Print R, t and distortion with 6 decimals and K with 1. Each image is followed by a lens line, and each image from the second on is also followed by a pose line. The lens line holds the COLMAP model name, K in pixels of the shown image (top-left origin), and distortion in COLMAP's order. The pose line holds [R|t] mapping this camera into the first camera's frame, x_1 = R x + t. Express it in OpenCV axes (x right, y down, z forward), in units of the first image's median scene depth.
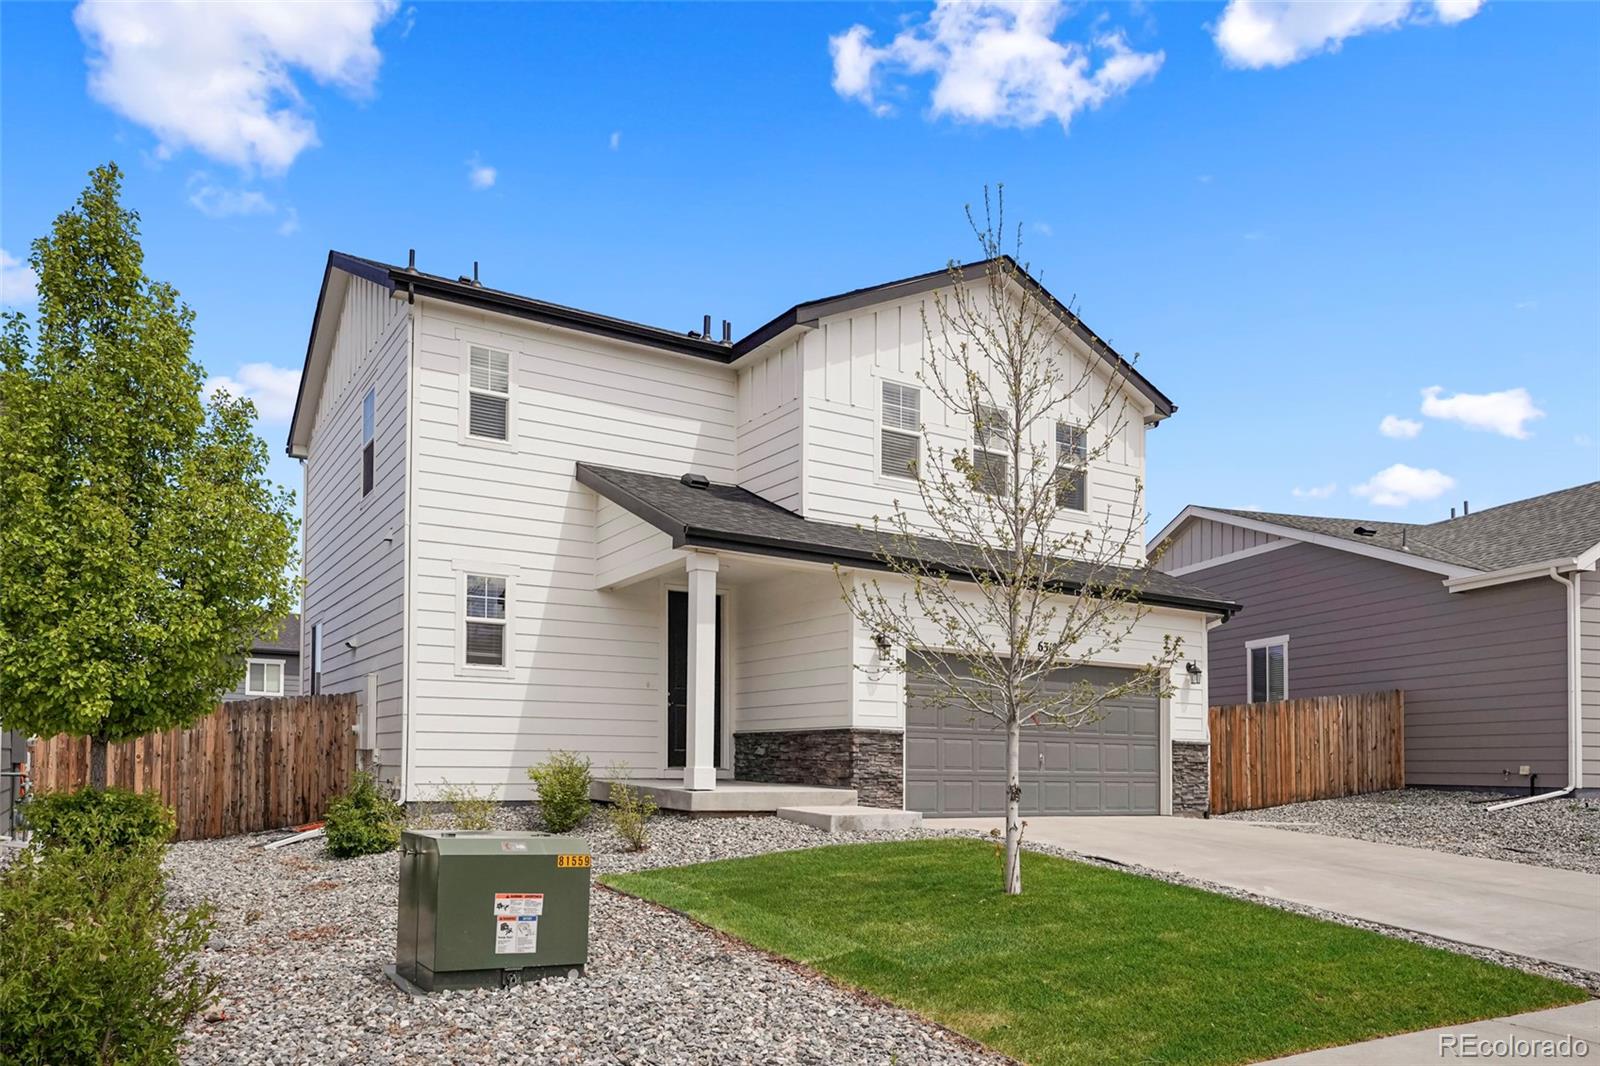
lens RADIAL K [[1110.1, 0, 798.5], [0, 1110.1, 498.1], [0, 0, 1]] dist [-0.003567, -0.001785]
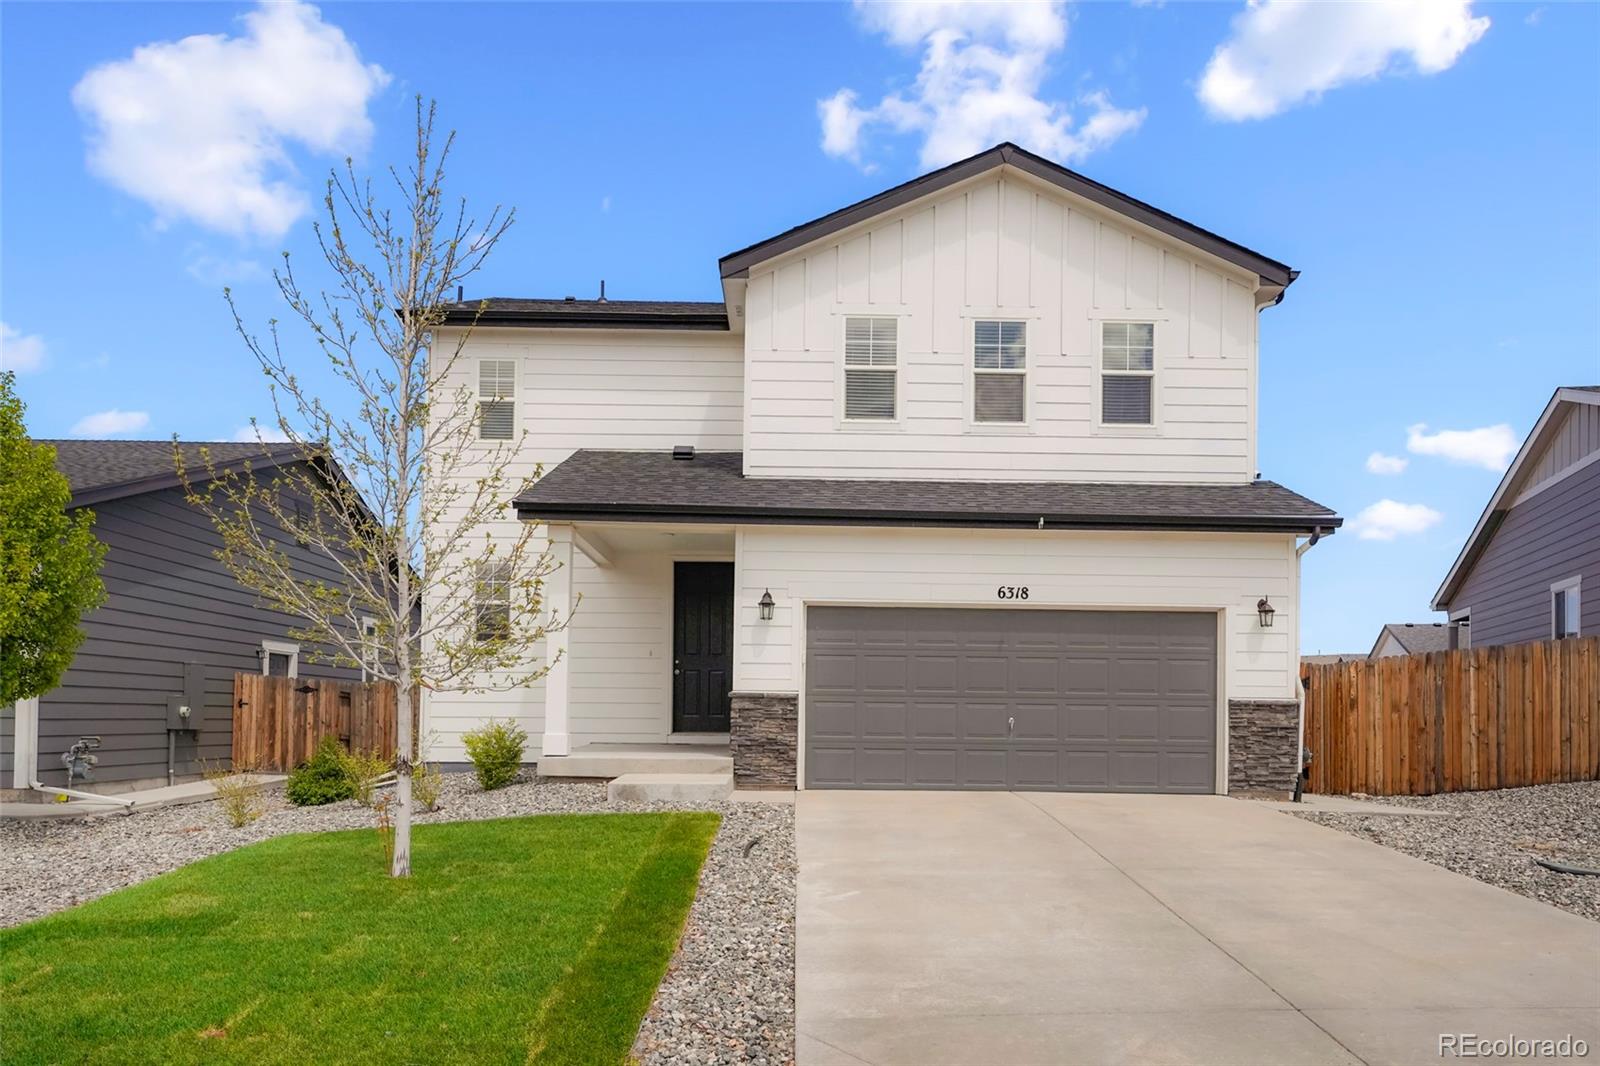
lens RADIAL K [[1019.5, 0, 800.0], [0, 1019.5, 533.0], [0, 0, 1]] dist [-0.000652, -0.002489]
pose [[0.862714, -0.094332, -0.496816, 0.456226], [0.118515, 0.992802, 0.017293, 0.054312], [0.491608, -0.073799, 0.867684, 0.241025]]
